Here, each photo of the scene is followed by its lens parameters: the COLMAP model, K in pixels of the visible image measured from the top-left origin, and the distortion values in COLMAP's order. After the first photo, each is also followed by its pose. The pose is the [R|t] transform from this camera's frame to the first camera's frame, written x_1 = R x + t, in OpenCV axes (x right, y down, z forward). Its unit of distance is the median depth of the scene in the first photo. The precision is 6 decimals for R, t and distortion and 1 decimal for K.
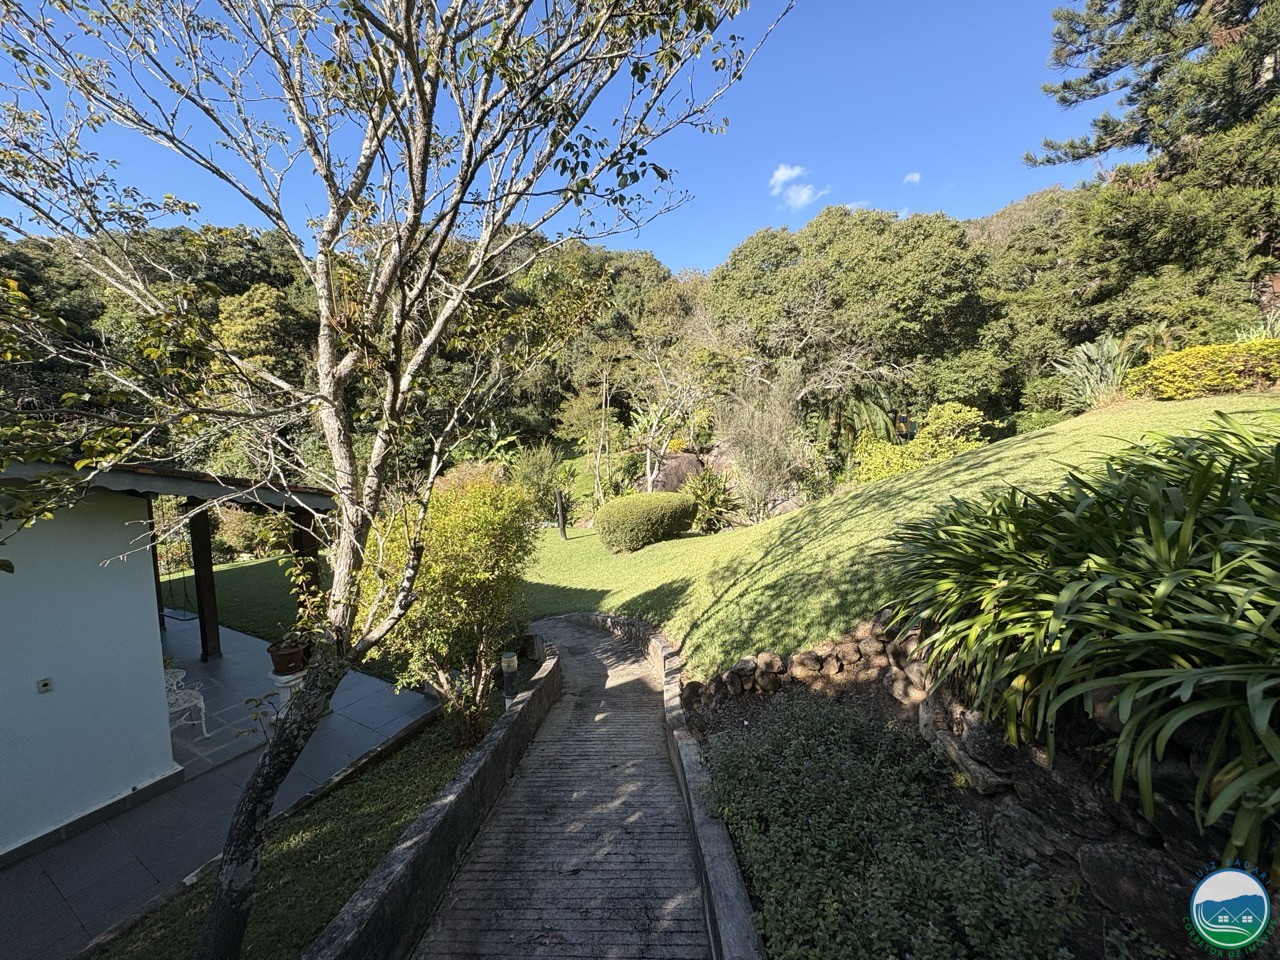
lens RADIAL K [[512.7, 0, 640.9], [0, 512.7, 478.8], [0, 0, 1]] dist [-0.000984, 0.000415]
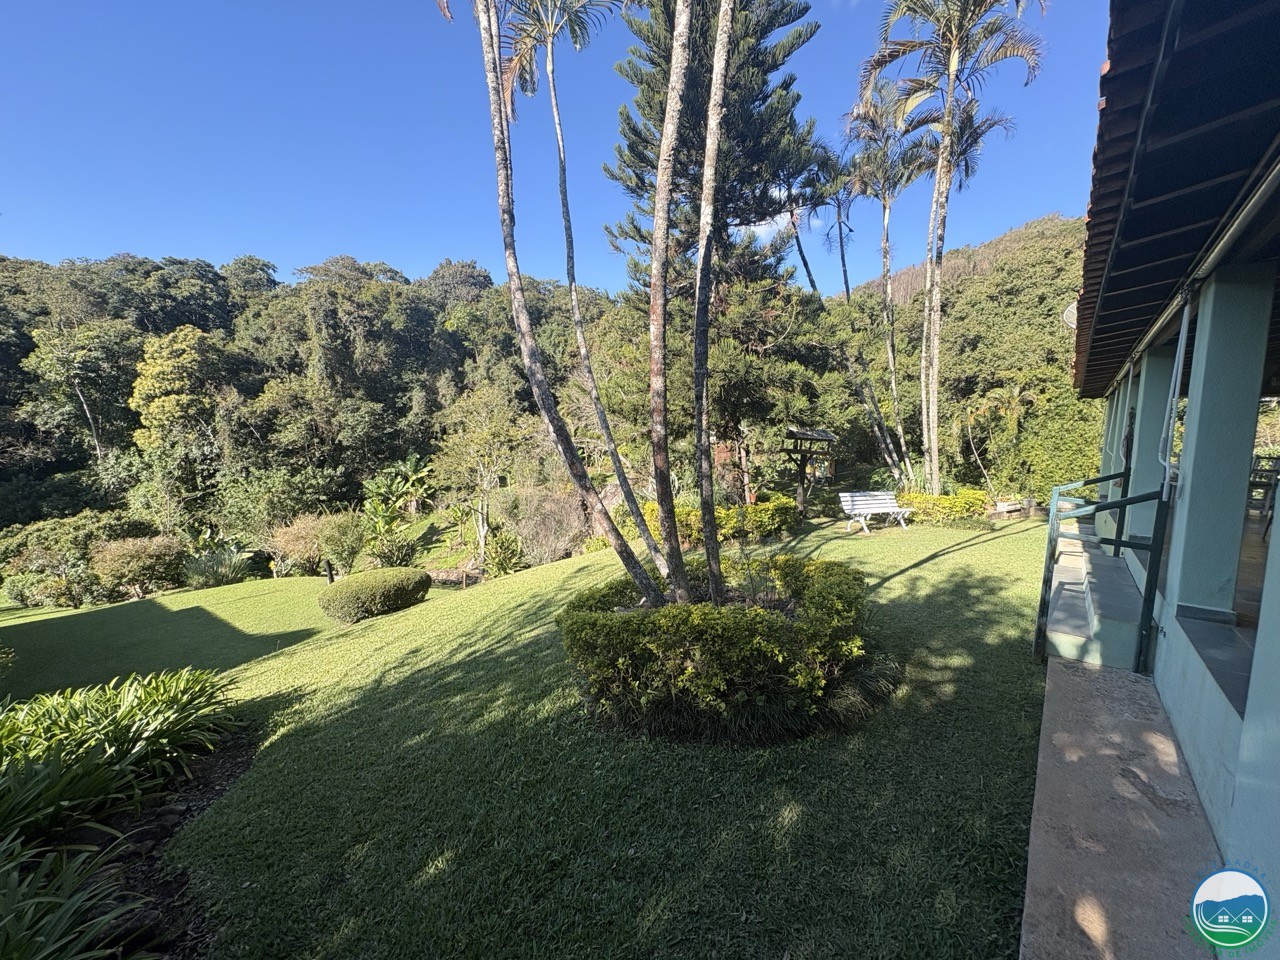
lens RADIAL K [[512.7, 0, 633.1], [0, 512.7, 483.3], [0, 0, 1]] dist [-0.000984, 0.000415]
pose [[0.999577, 0.025337, -0.014250, 0.215491], [-0.025604, 0.999494, -0.018853, -0.057401], [0.013765, 0.019210, 0.999721, -0.046669]]
